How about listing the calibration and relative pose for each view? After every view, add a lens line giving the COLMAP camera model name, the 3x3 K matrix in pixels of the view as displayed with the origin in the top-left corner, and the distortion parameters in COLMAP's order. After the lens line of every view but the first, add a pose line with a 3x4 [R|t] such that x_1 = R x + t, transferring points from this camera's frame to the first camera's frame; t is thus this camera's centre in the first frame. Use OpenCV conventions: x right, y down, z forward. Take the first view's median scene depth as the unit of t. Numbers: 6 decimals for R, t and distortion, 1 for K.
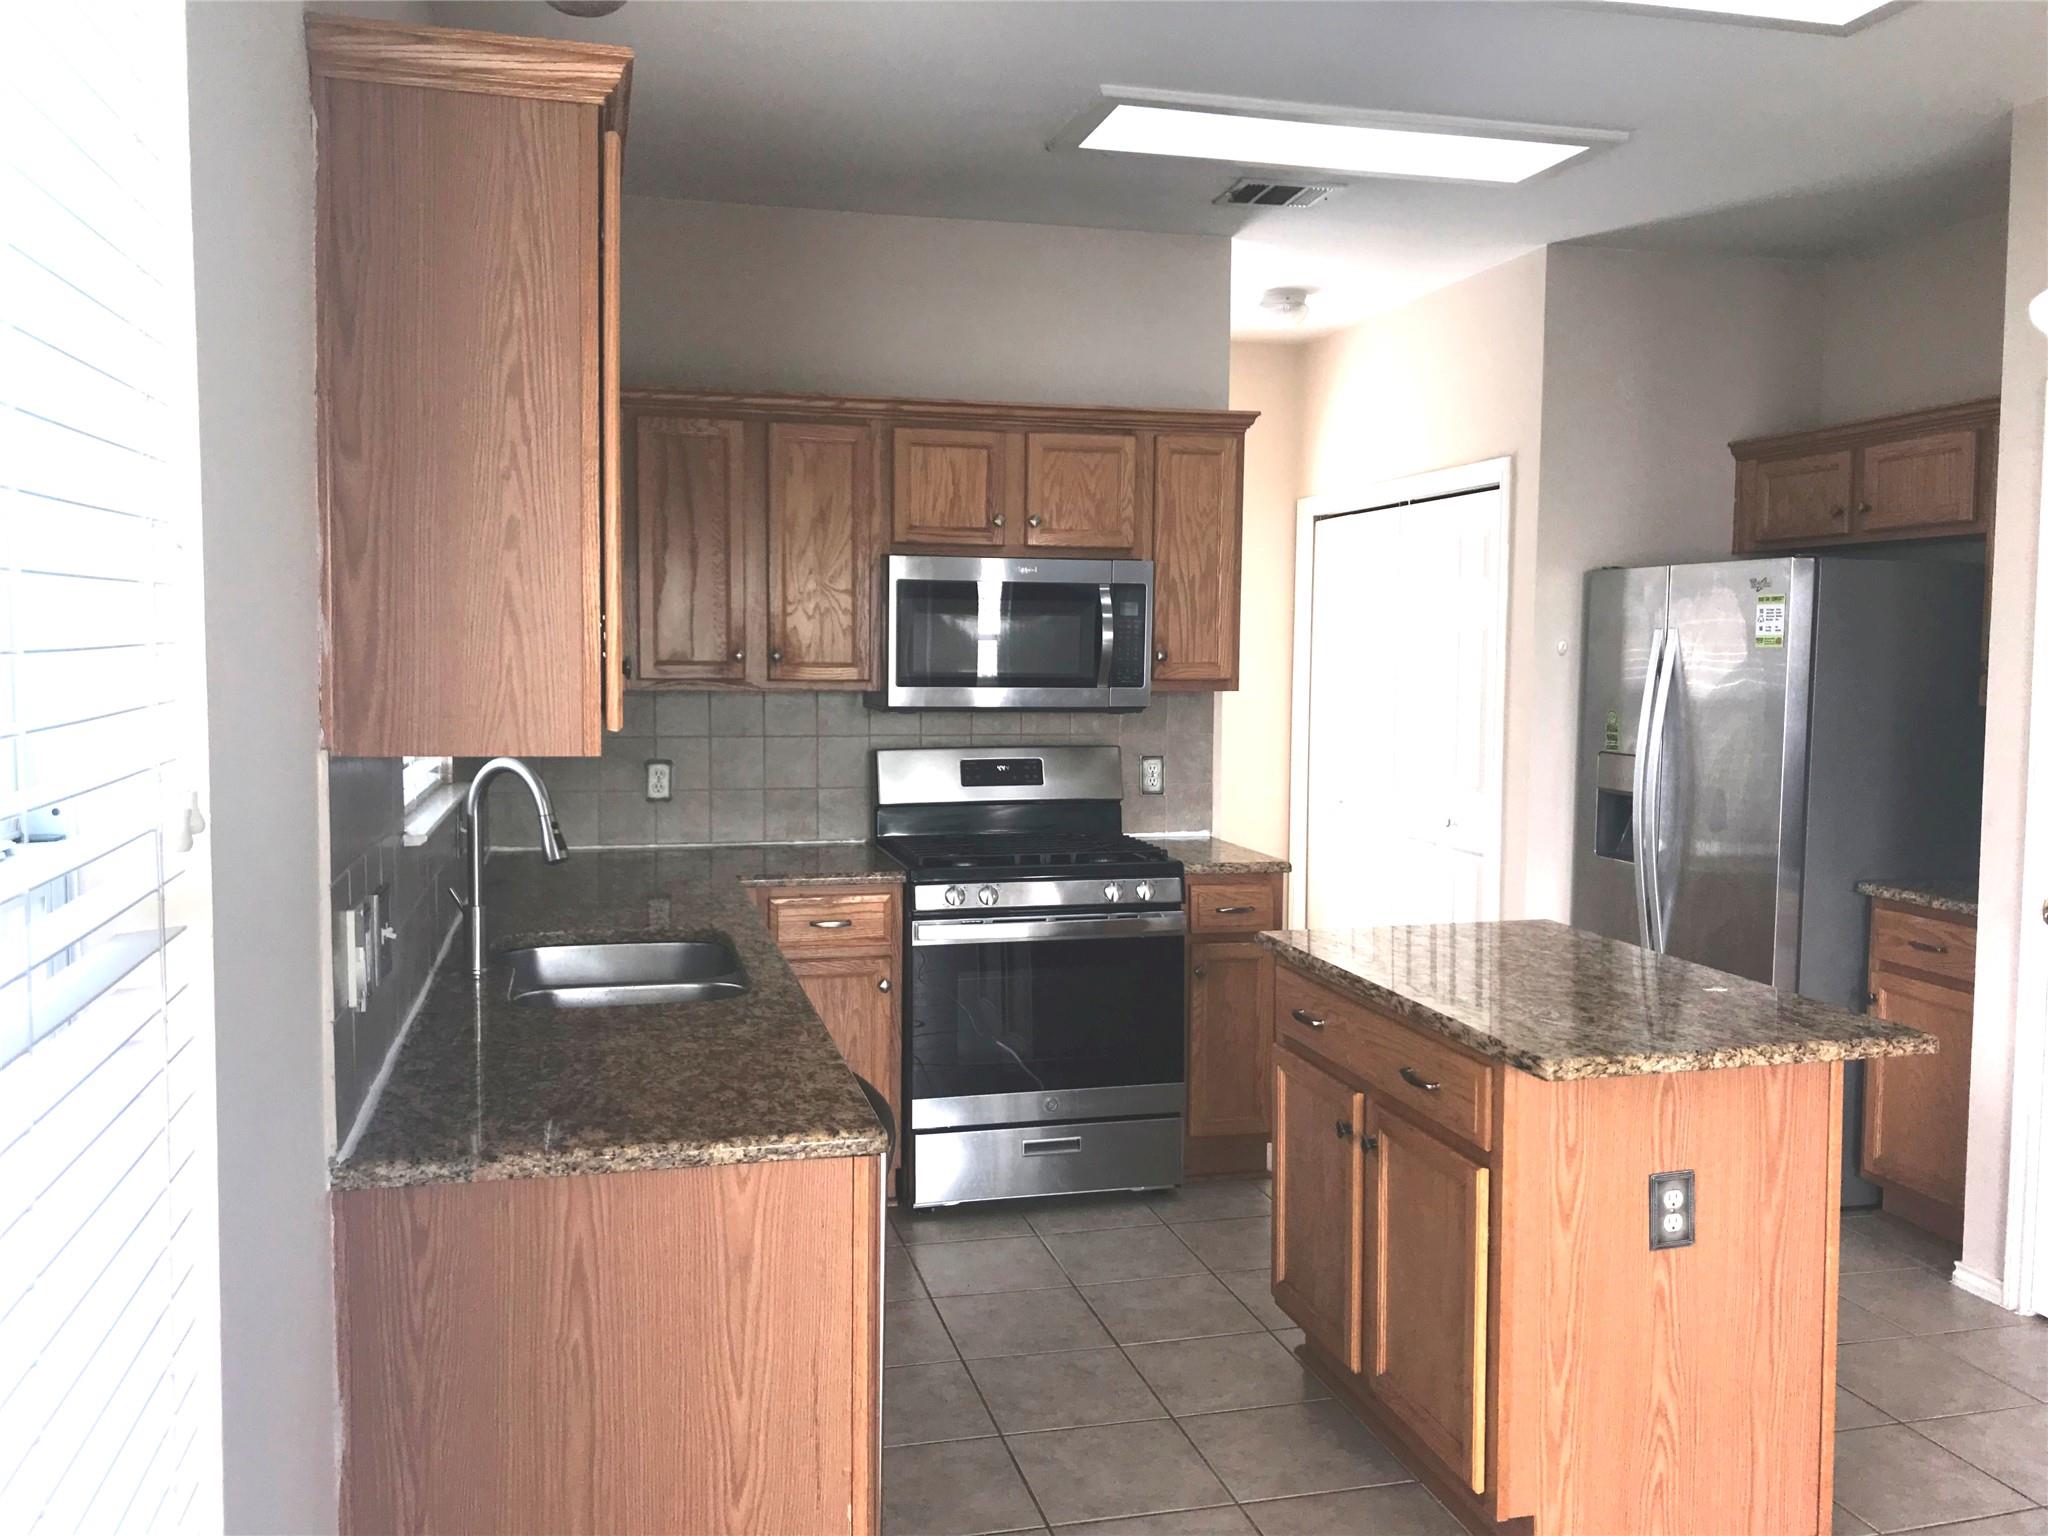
lens RADIAL K [[1662.5, 0, 1024.0], [0, 1662.5, 768.0], [0, 0, 1]] dist [0.008338, 0.000763]
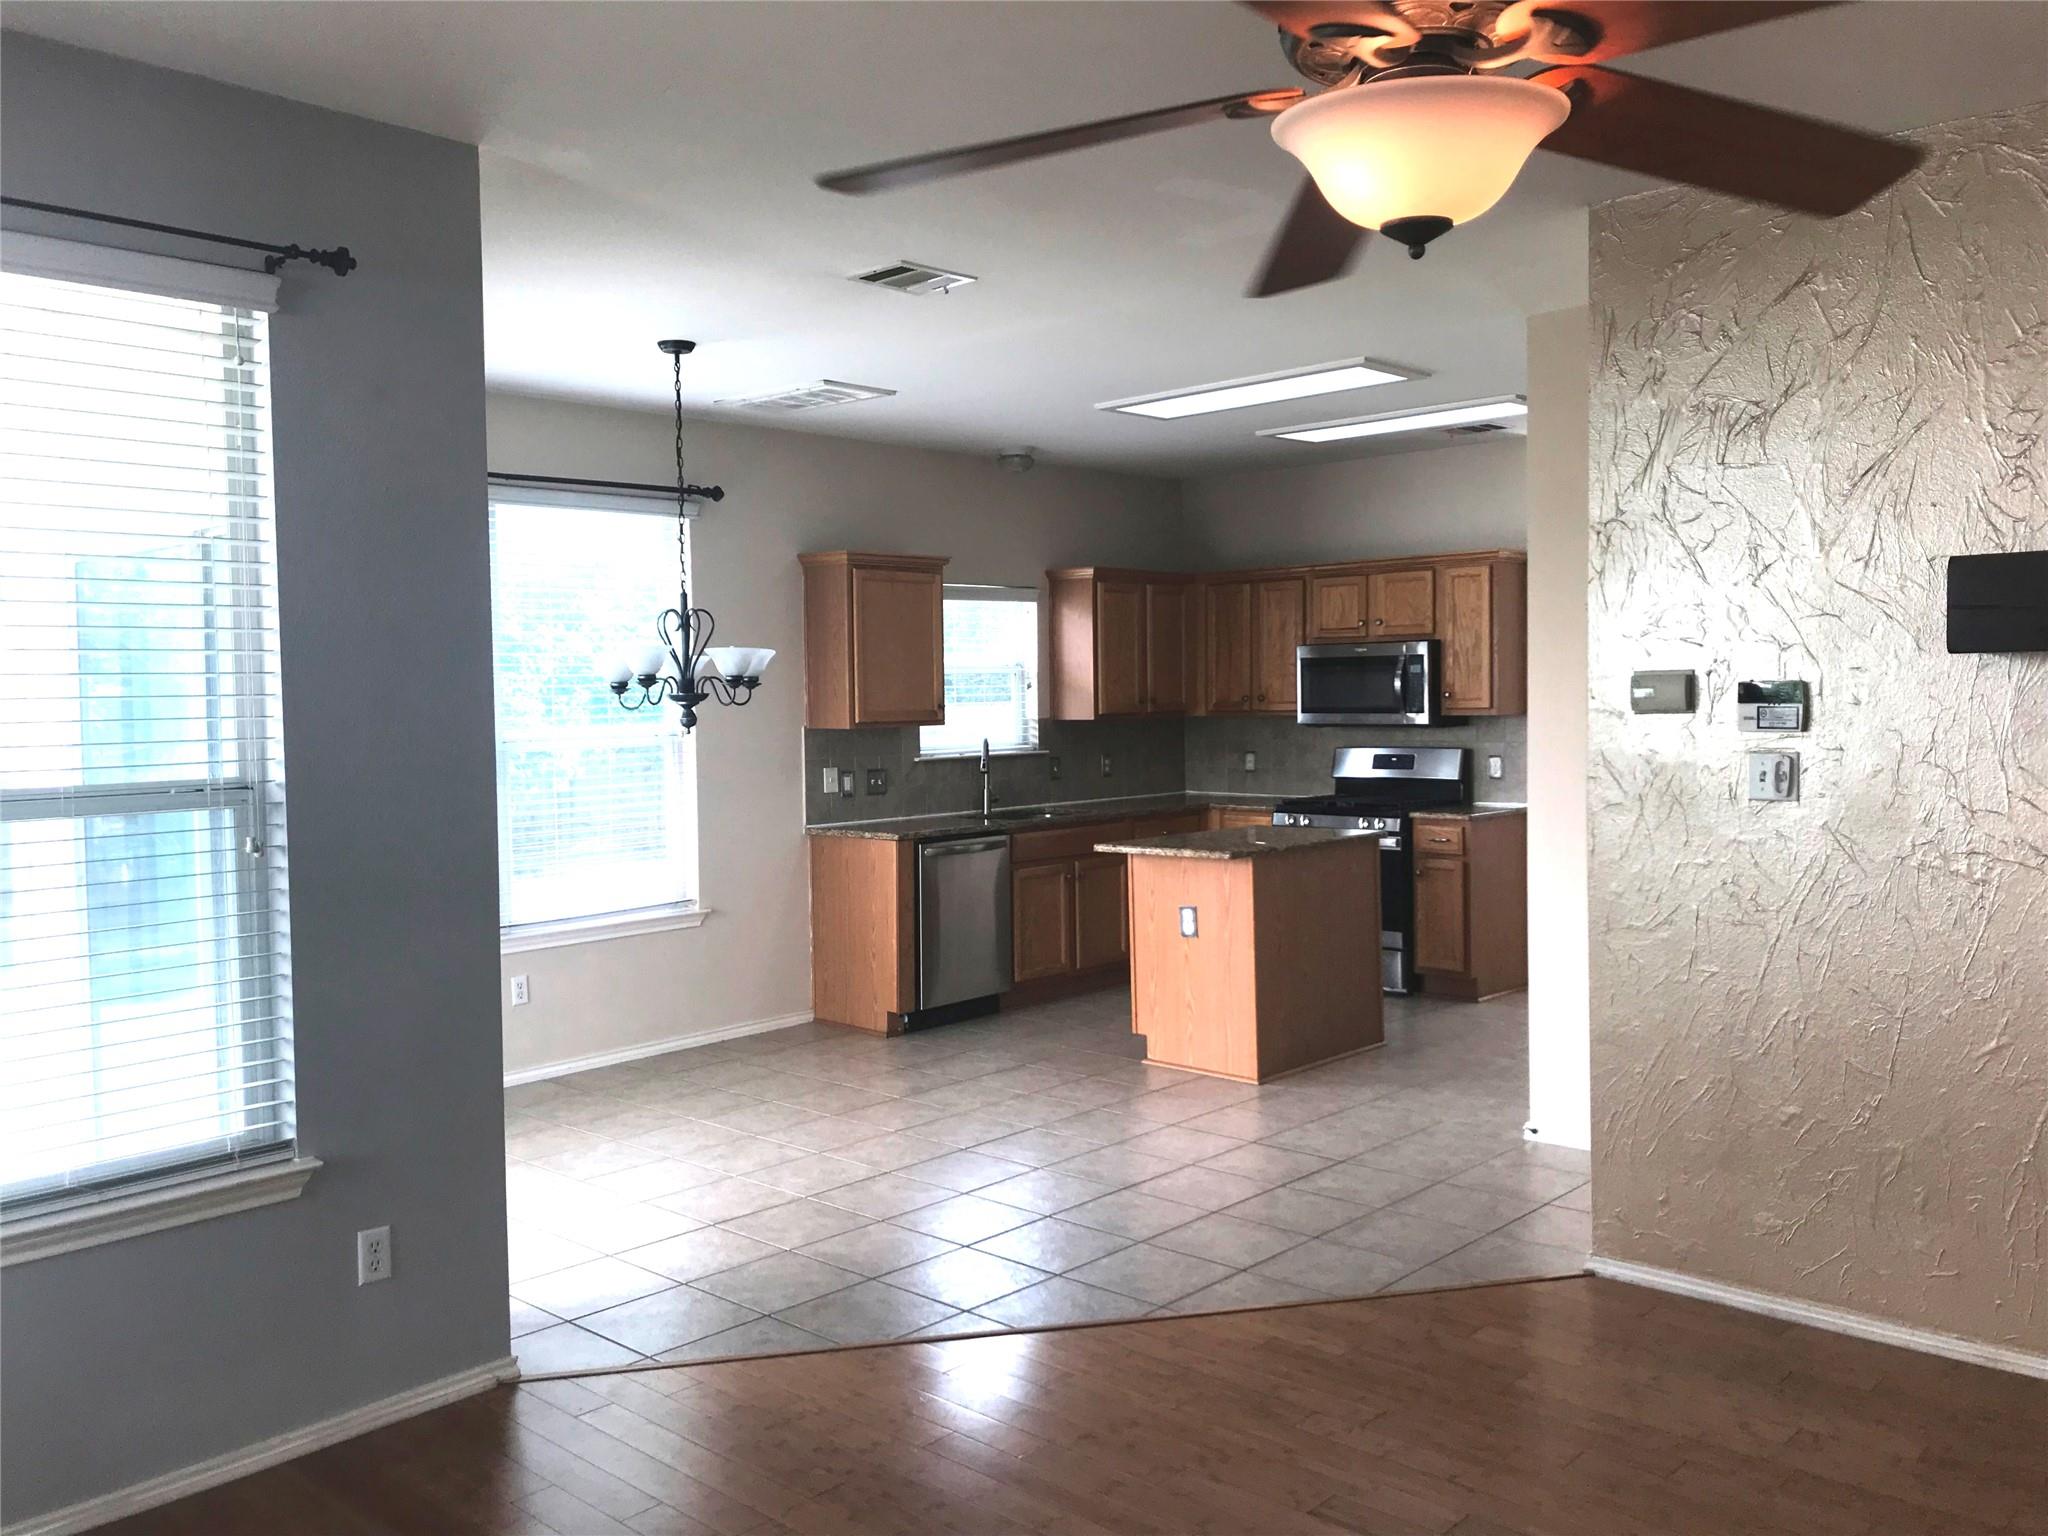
lens RADIAL K [[1662.5, 0, 1024.0], [0, 1662.5, 768.0], [0, 0, 1]] dist [0.008338, 0.000763]
pose [[0.542671, 0.020339, -0.839699, 1.374198], [-0.042377, 0.999097, -0.003188, 0.034541], [0.838876, 0.037314, 0.543043, -0.322008]]
